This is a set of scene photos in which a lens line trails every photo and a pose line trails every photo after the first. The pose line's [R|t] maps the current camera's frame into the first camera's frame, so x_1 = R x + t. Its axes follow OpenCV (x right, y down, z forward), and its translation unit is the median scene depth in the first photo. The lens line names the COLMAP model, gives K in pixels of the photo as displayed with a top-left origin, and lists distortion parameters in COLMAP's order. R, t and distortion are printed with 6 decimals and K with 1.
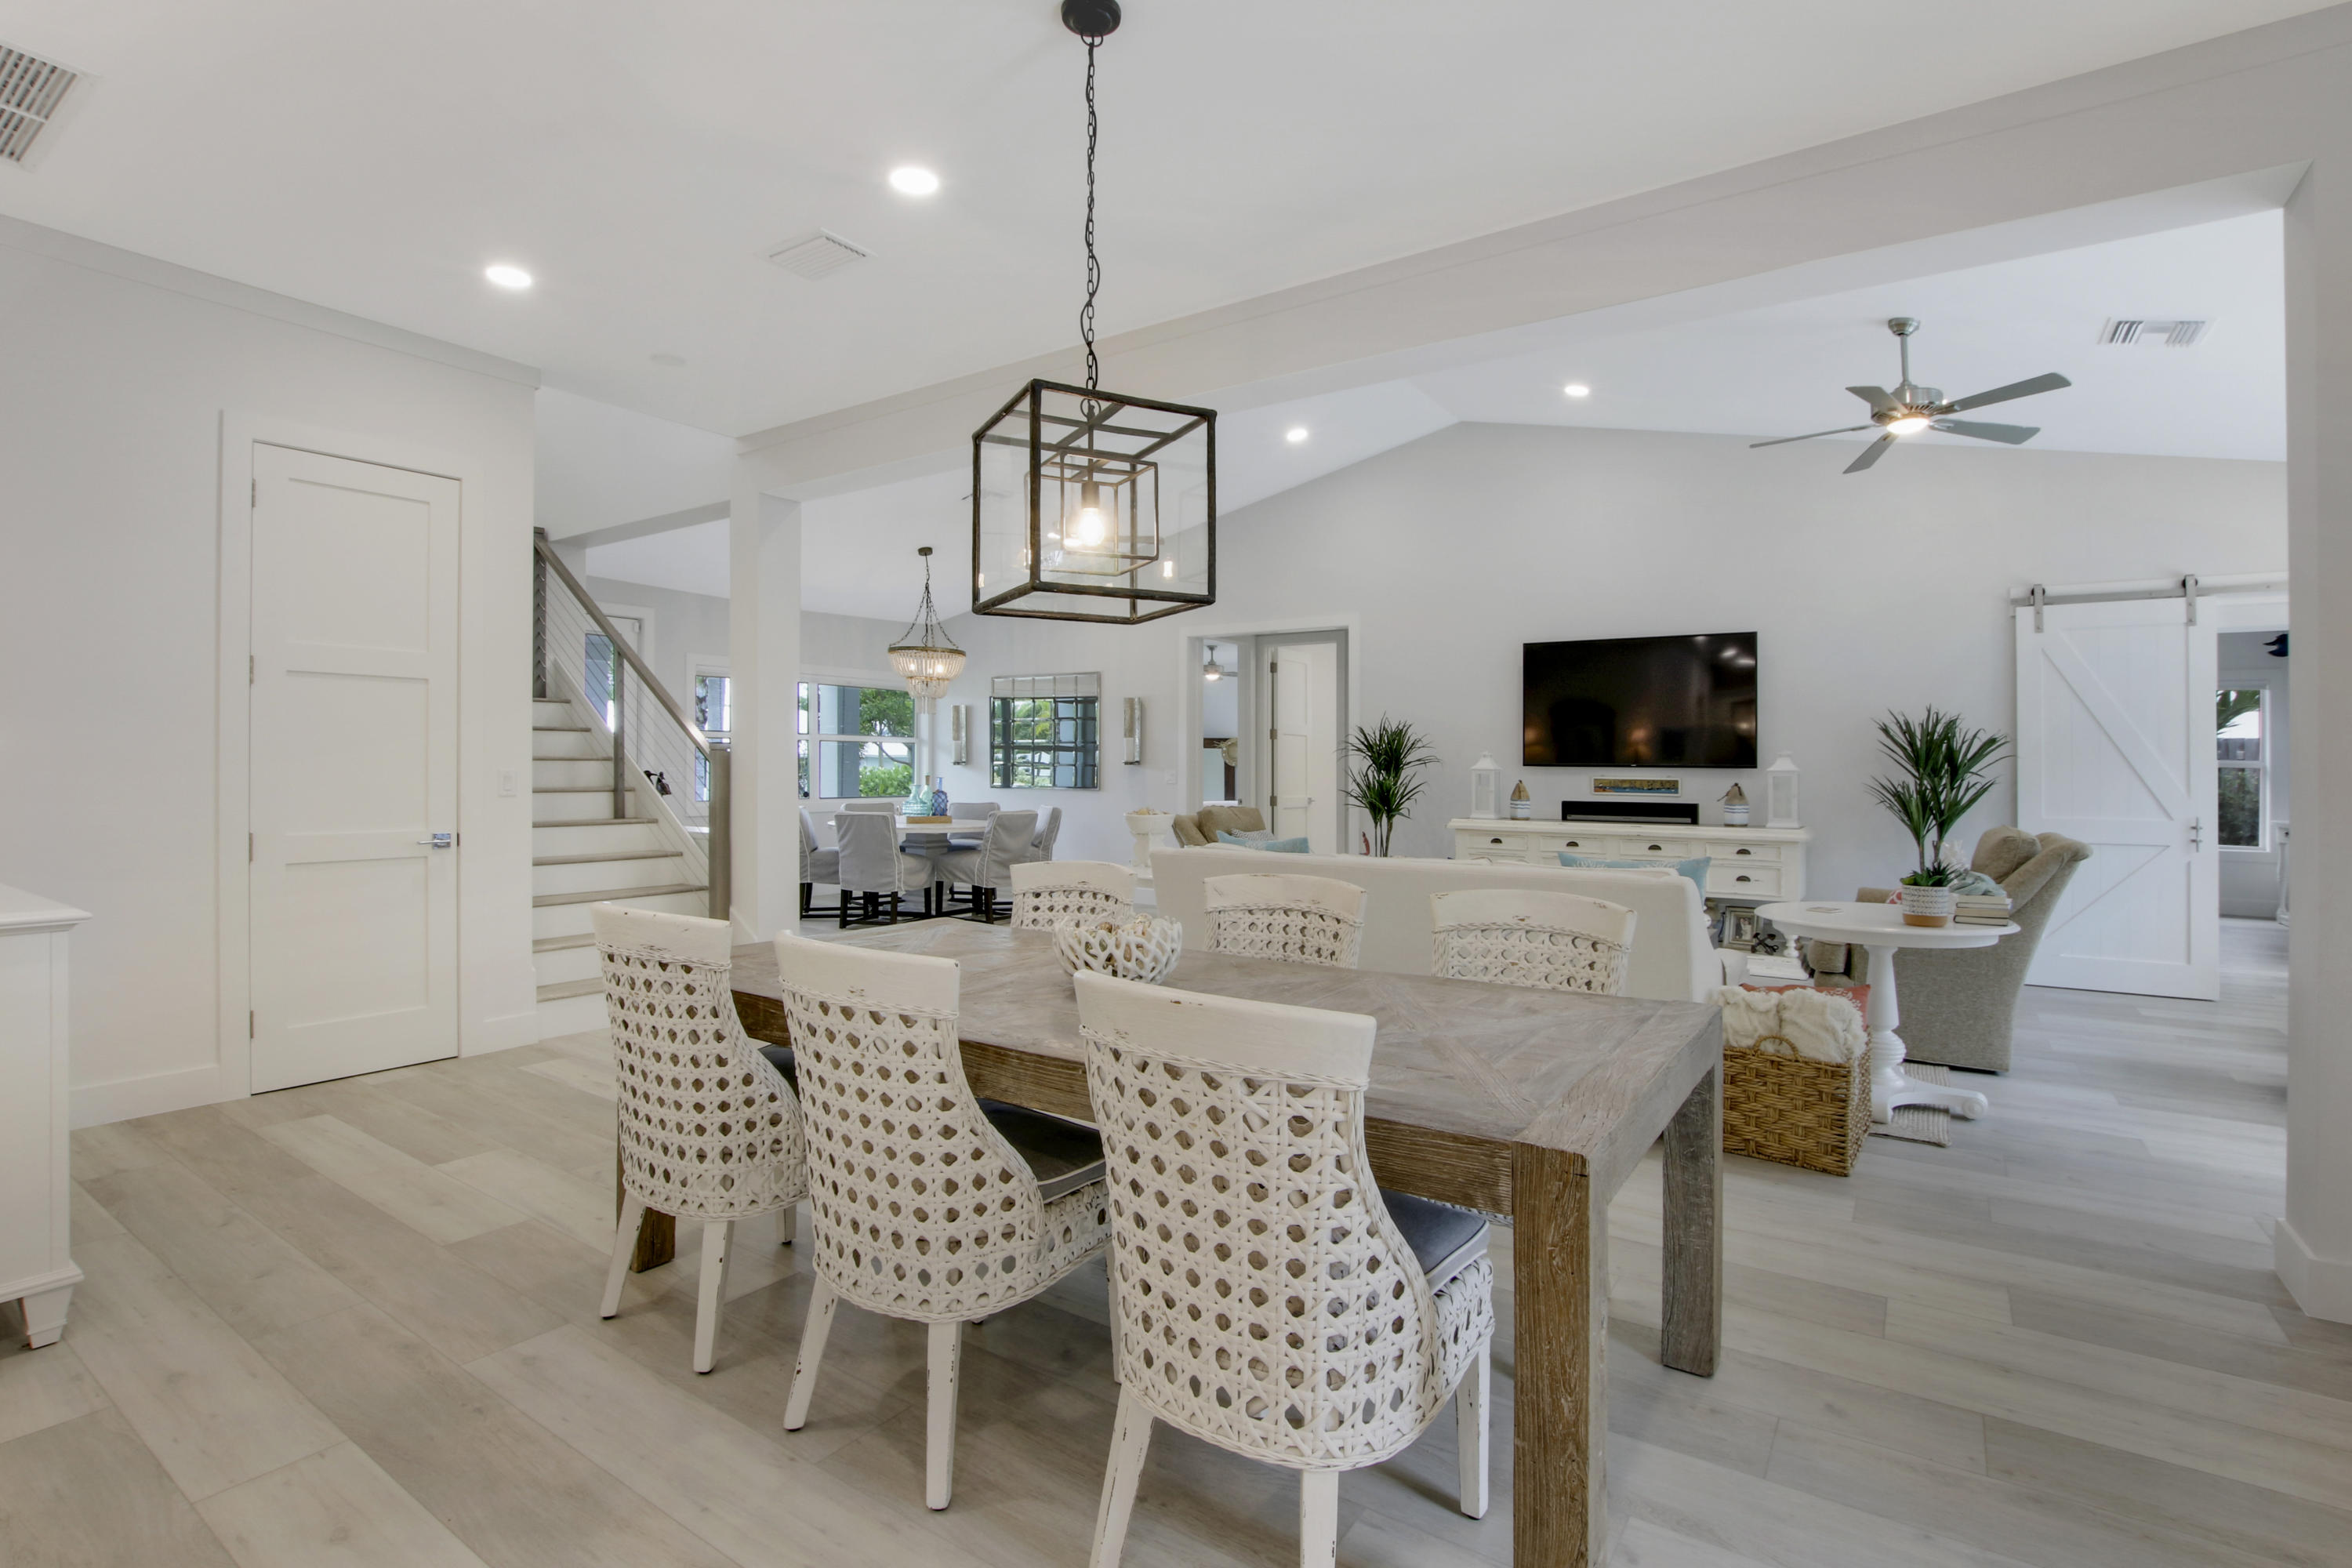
lens RADIAL K [[1105.8, 0, 1201.6], [0, 1105.8, 769.4], [0, 0, 1]] dist [-0.027114, 0.000563]
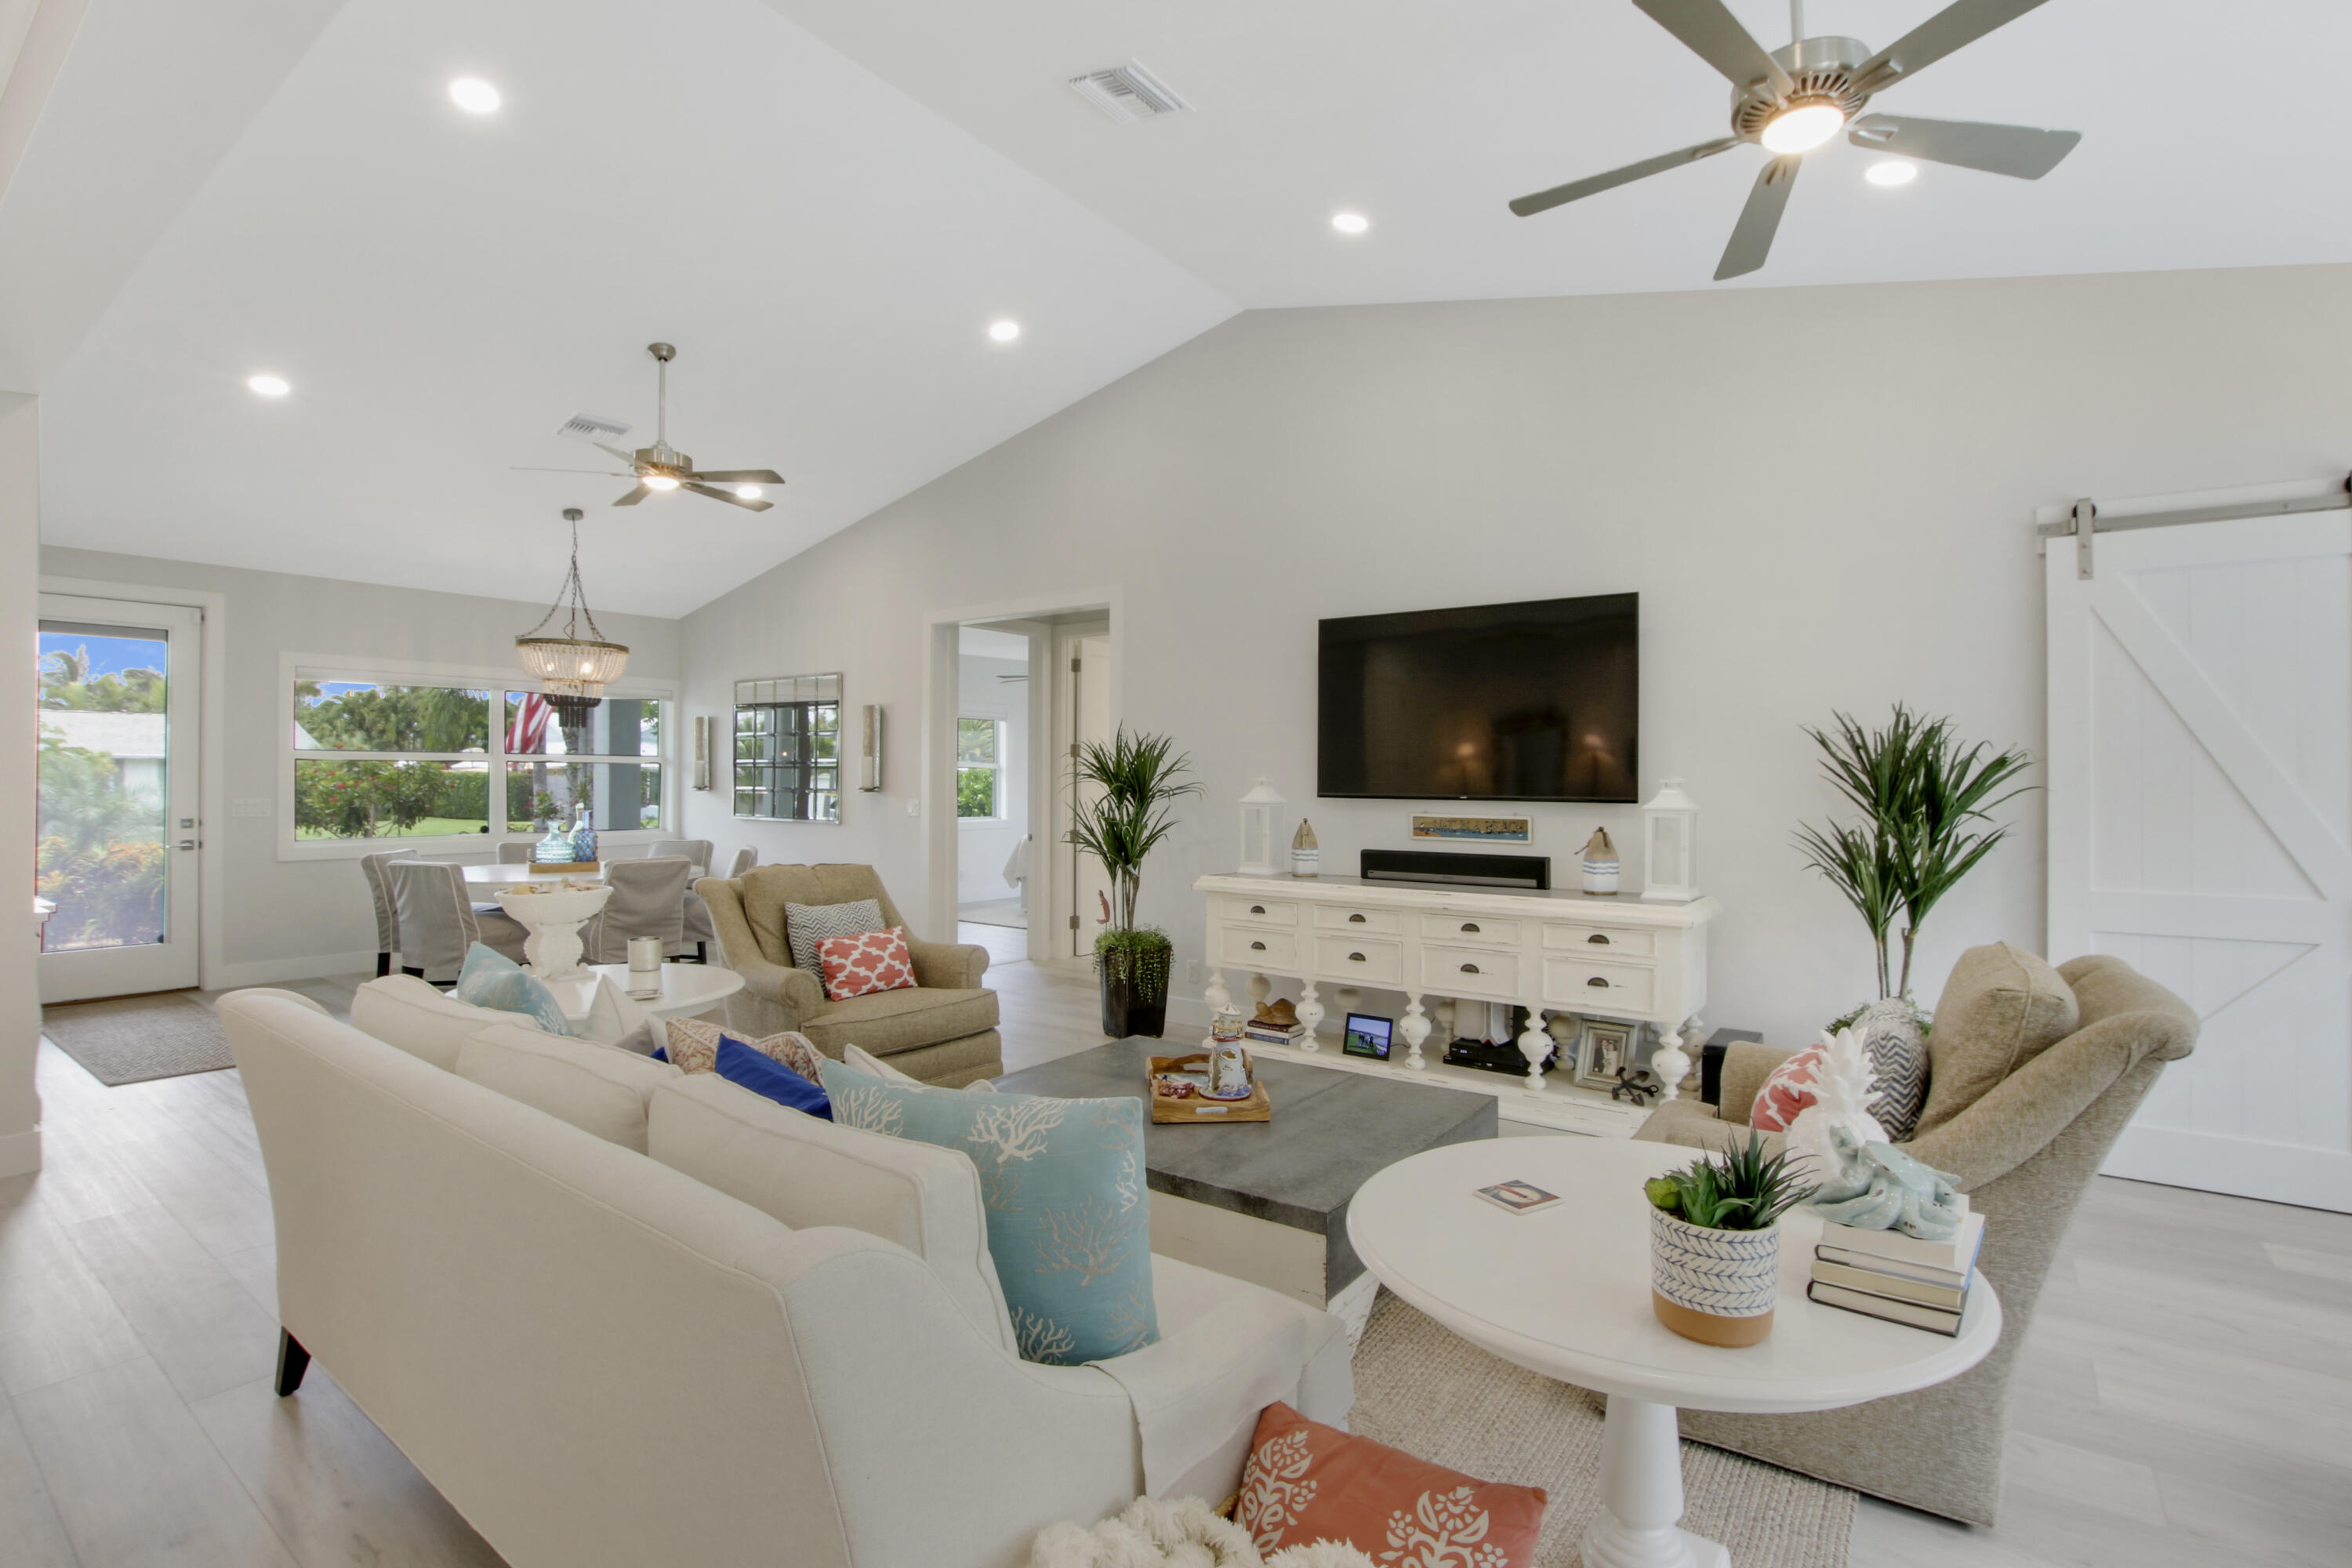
lens RADIAL K [[1093.3, 0, 1194.0], [0, 1093.3, 787.6], [0, 0, 1]] dist [-0.035782, 0.006872]
pose [[0.998919, -0.003436, -0.046357, 0.282138], [0.003771, 0.999967, 0.007131, -0.016441], [0.046331, -0.007298, 0.998899, 0.358095]]
